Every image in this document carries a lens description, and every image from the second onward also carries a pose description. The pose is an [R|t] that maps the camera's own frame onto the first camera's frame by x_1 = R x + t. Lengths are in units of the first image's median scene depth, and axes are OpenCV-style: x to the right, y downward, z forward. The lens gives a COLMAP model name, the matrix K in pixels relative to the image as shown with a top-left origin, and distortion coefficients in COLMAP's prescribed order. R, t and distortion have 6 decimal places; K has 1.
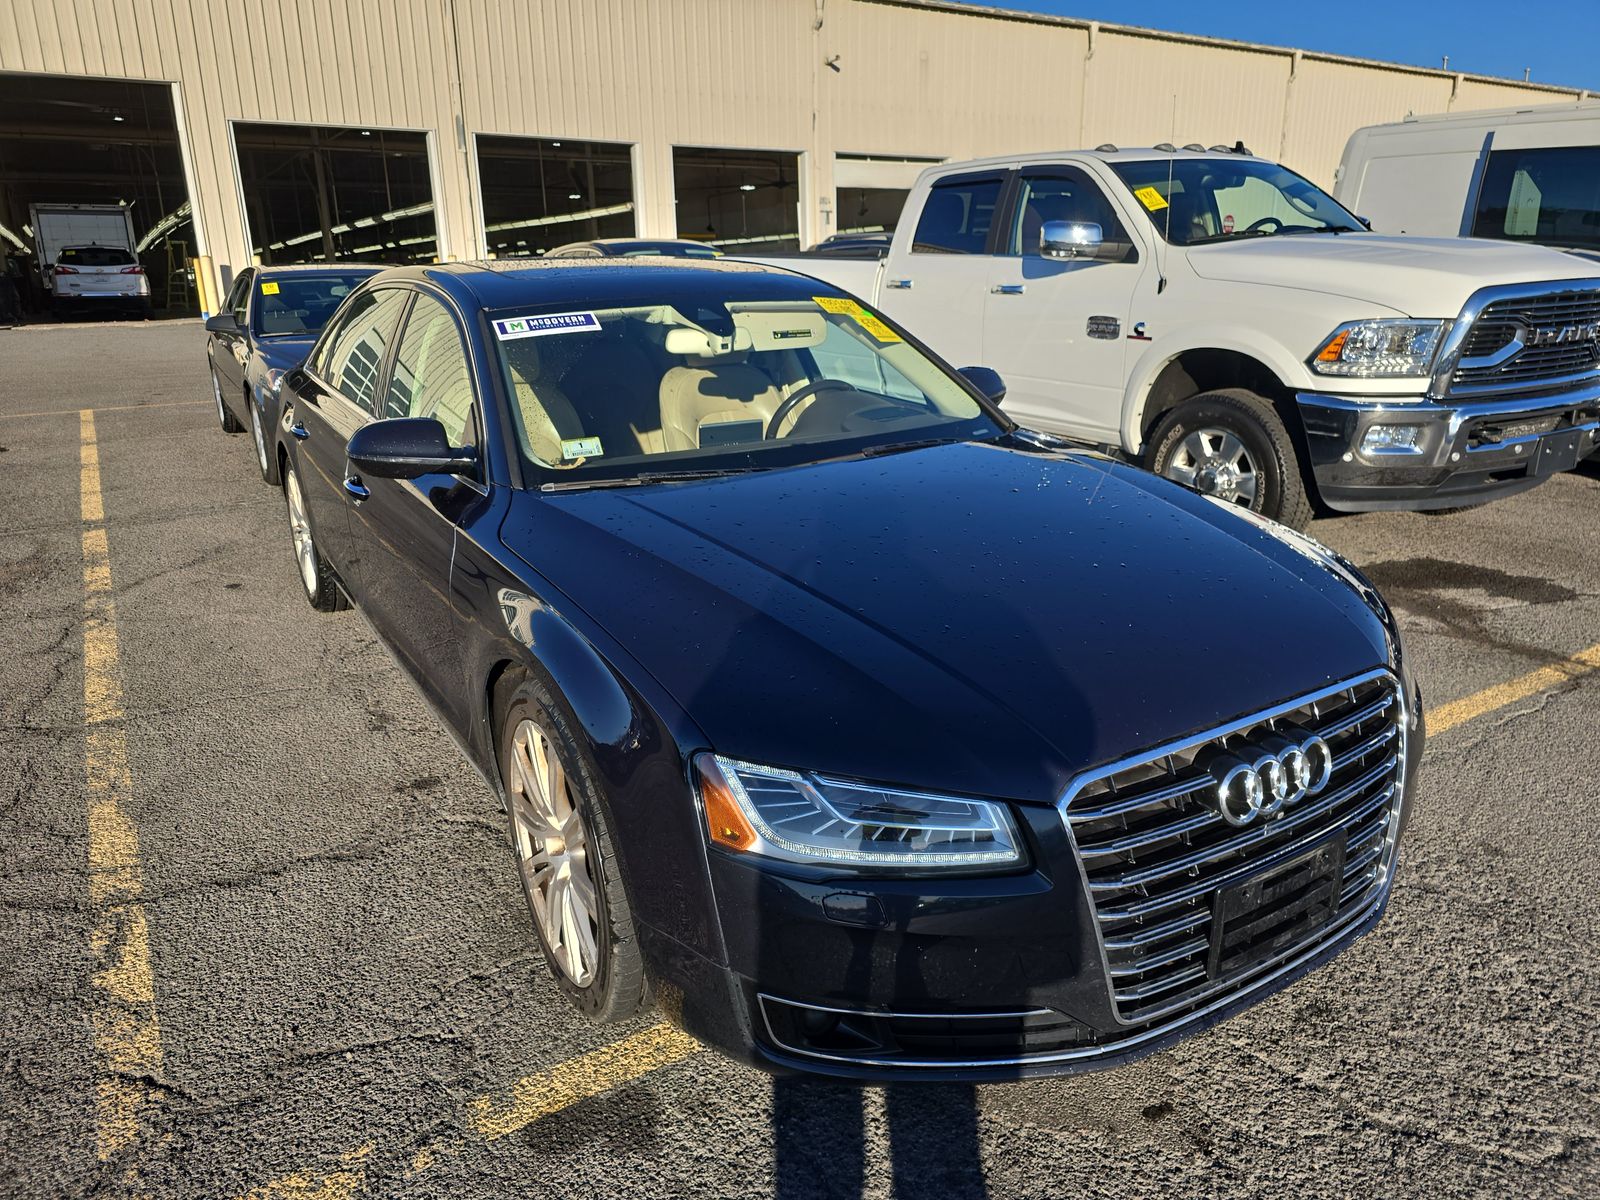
lens RADIAL K [[1077.5, 0, 787.2], [0, 1077.5, 603.7], [0, 0, 1]] dist [0.057931, -0.054657]
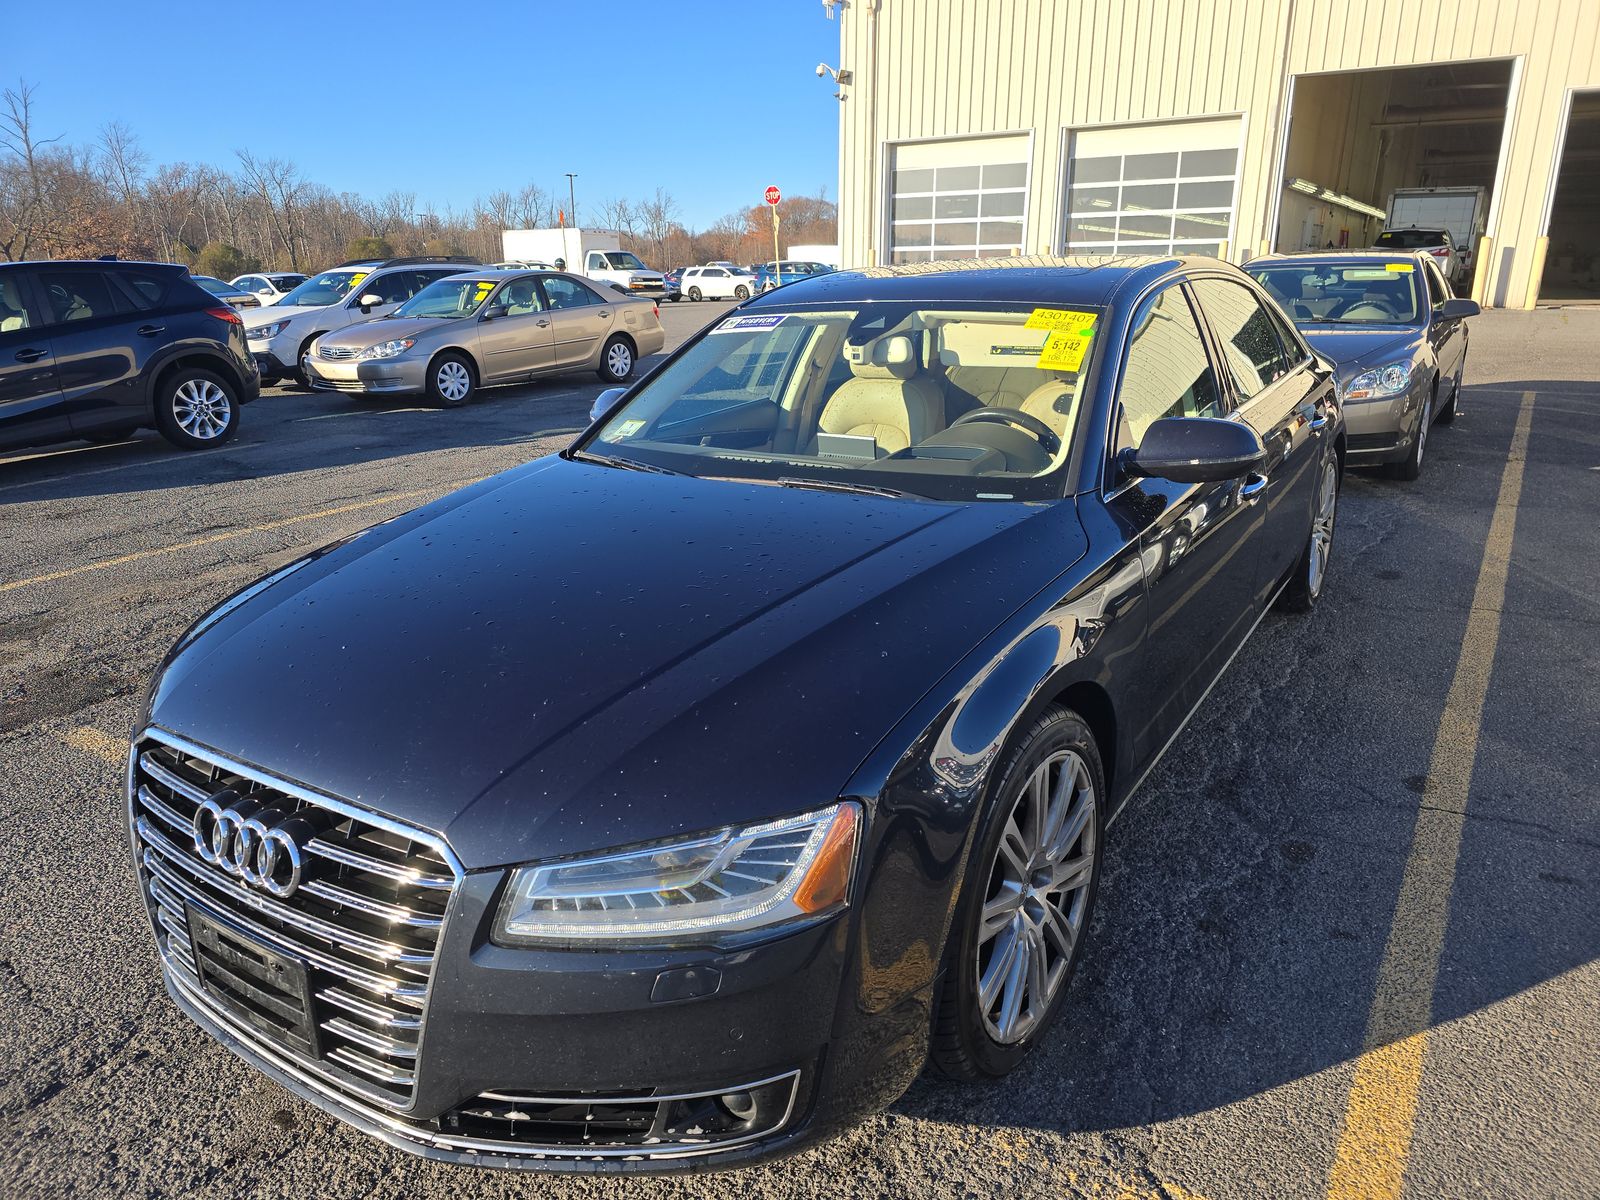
lens RADIAL K [[1076.0, 0, 820.8], [0, 1076.0, 600.7], [0, 0, 1]] dist [0.050631, -0.059053]
pose [[0.426699, 0.277677, -0.860711, 0.419431], [-0.262669, 0.948726, 0.175854, -0.099330], [0.865409, 0.151045, 0.477758, 0.283385]]
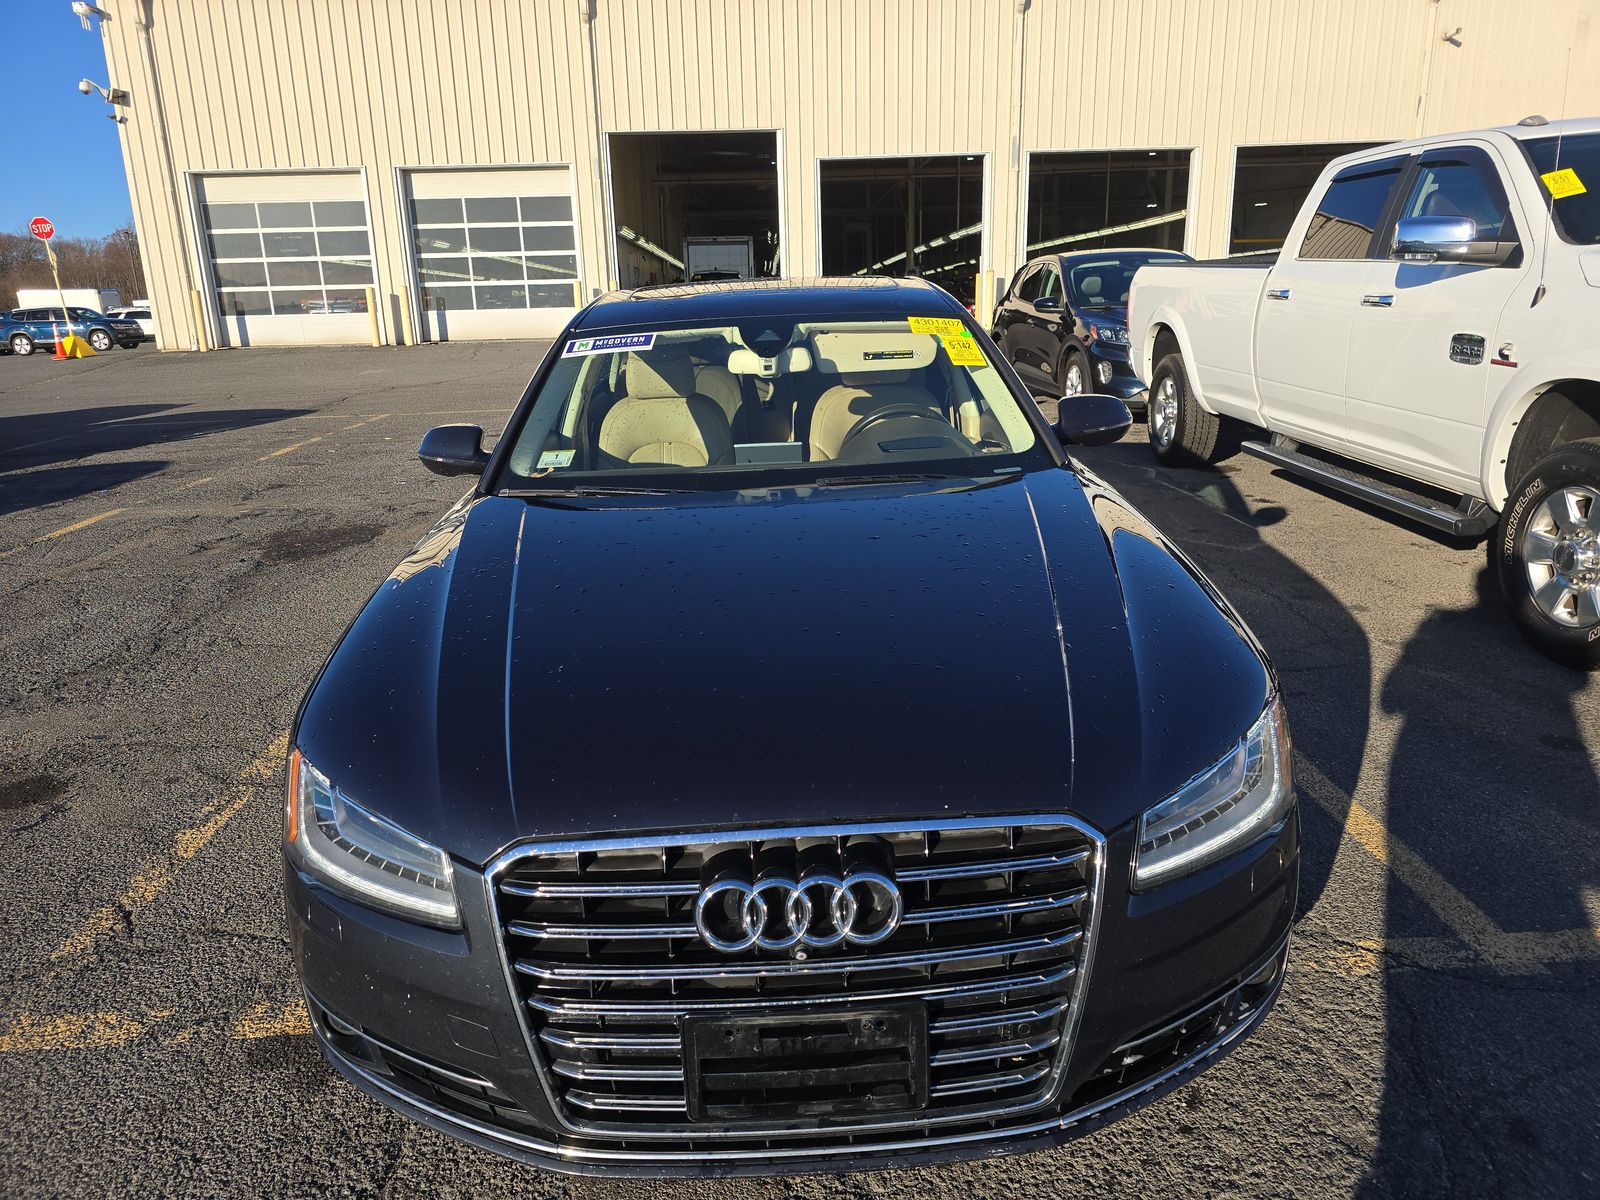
lens RADIAL K [[1051.5, 0, 800.0], [0, 1051.5, 600.0], [0, 0, 1]] dist [0.053161, -0.047942]
pose [[0.867709, 0.128032, -0.480300, 0.240676], [-0.130708, 0.991024, 0.028038, -0.028782], [0.479579, 0.038451, 0.876656, 0.085376]]
